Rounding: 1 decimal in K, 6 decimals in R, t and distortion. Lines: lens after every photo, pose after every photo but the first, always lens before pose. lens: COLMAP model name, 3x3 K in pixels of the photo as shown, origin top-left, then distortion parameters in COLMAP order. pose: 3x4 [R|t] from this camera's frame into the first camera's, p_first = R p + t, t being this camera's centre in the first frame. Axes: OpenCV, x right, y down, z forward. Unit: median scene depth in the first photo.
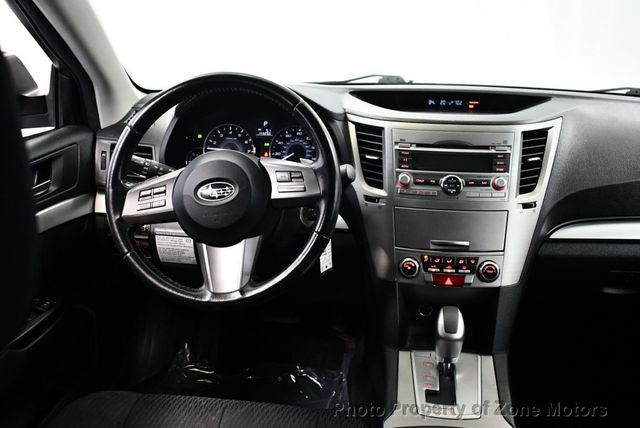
lens RADIAL K [[646.5, 0, 323.2], [0, 646.5, 211.4], [0, 0, 1]] dist [-0.095221, 0.000000]
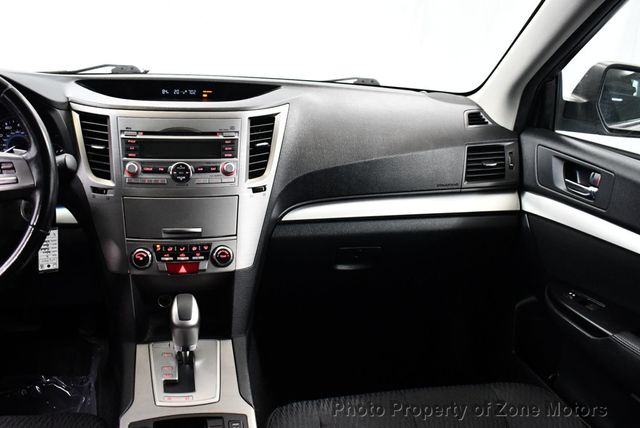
lens RADIAL K [[646.5, 0, 322.1], [0, 646.5, 211.7], [0, 0, 1]] dist [-0.095221, 0.000000]
pose [[0.938117, -0.054126, 0.342062, 0.060317], [0.053531, 0.998504, 0.011186, 0.019963], [-0.342156, 0.007817, 0.939611, -0.005070]]
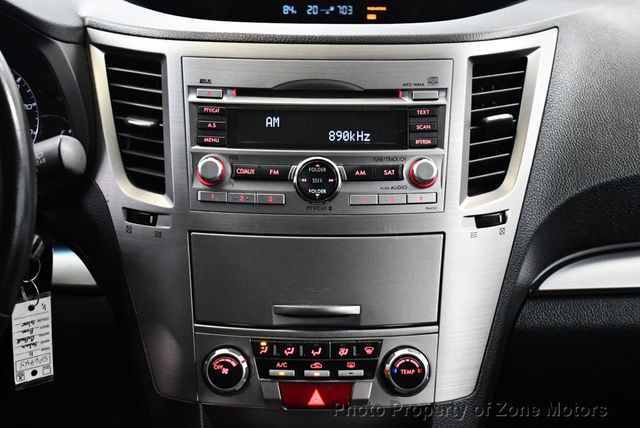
lens RADIAL K [[1110.5, 0, 324.0], [0, 1110.5, 211.7], [0, 0, 1]] dist [-0.055962, 0.000000]
pose [[0.990500, -0.029650, 0.134279, 0.099212], [0.033370, 0.999117, -0.025535, 0.001109], [-0.133403, 0.029774, 0.990614, 0.237924]]
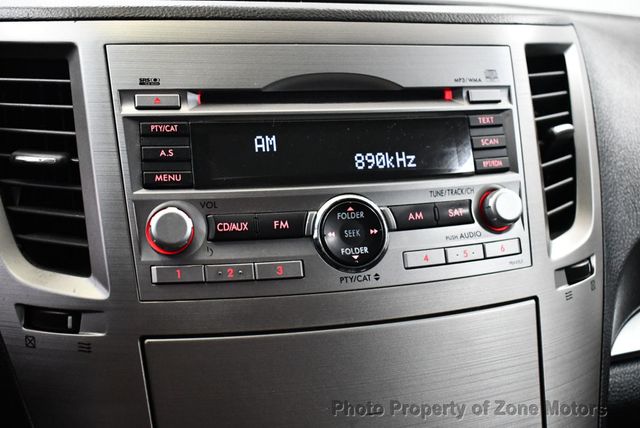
lens RADIAL K [[719.3, 0, 325.5], [0, 719.3, 211.4], [0, 0, 1]] dist [-0.102756, 0.000000]
pose [[0.919570, -0.085565, 0.383496, 0.073180], [0.119437, 0.990689, -0.065351, -0.030092], [-0.374334, 0.105898, 0.921227, 0.711296]]
